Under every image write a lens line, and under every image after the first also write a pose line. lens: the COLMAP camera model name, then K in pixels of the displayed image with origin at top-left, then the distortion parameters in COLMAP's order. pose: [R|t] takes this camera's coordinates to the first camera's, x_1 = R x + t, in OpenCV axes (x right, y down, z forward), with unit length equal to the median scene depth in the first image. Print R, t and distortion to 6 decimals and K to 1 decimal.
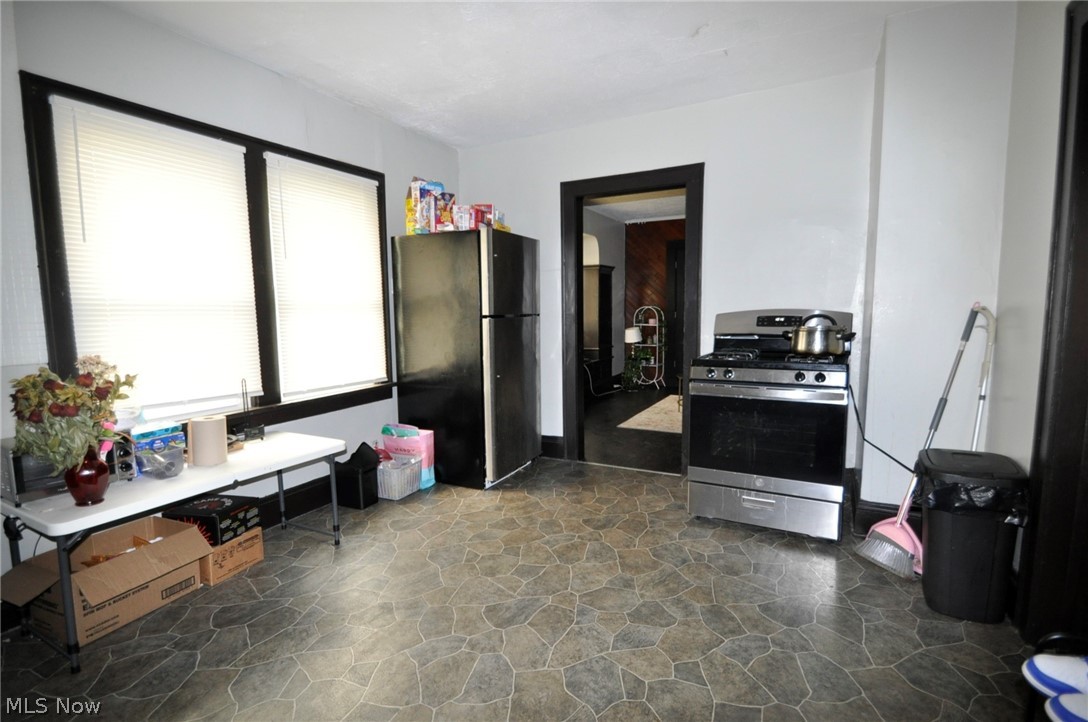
lens RADIAL K [[525.4, 0, 547.0], [0, 525.4, 364.1], [0, 0, 1]] dist [-0.001305, -0.000776]
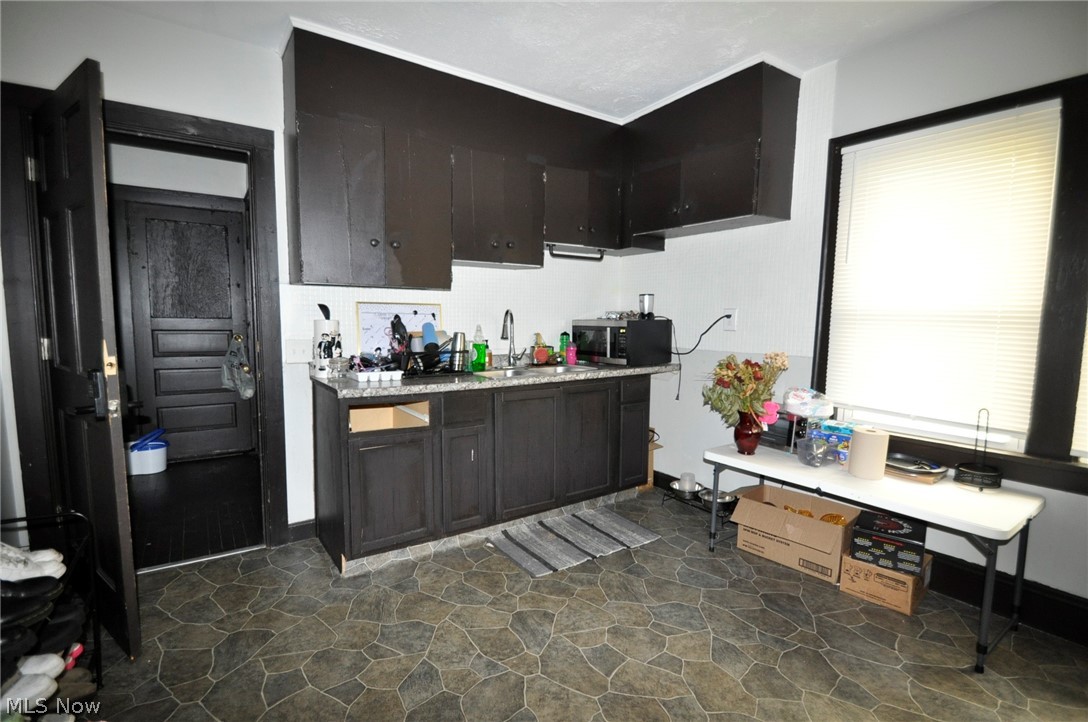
lens RADIAL K [[516.5, 0, 543.7], [0, 516.5, 375.6], [0, 0, 1]] dist [-0.028165, -0.000081]
pose [[-0.474438, 0.106457, -0.873828, 0.505666], [-0.097587, 0.980181, 0.172398, -0.111969], [0.874863, 0.167066, -0.454646, 0.966113]]
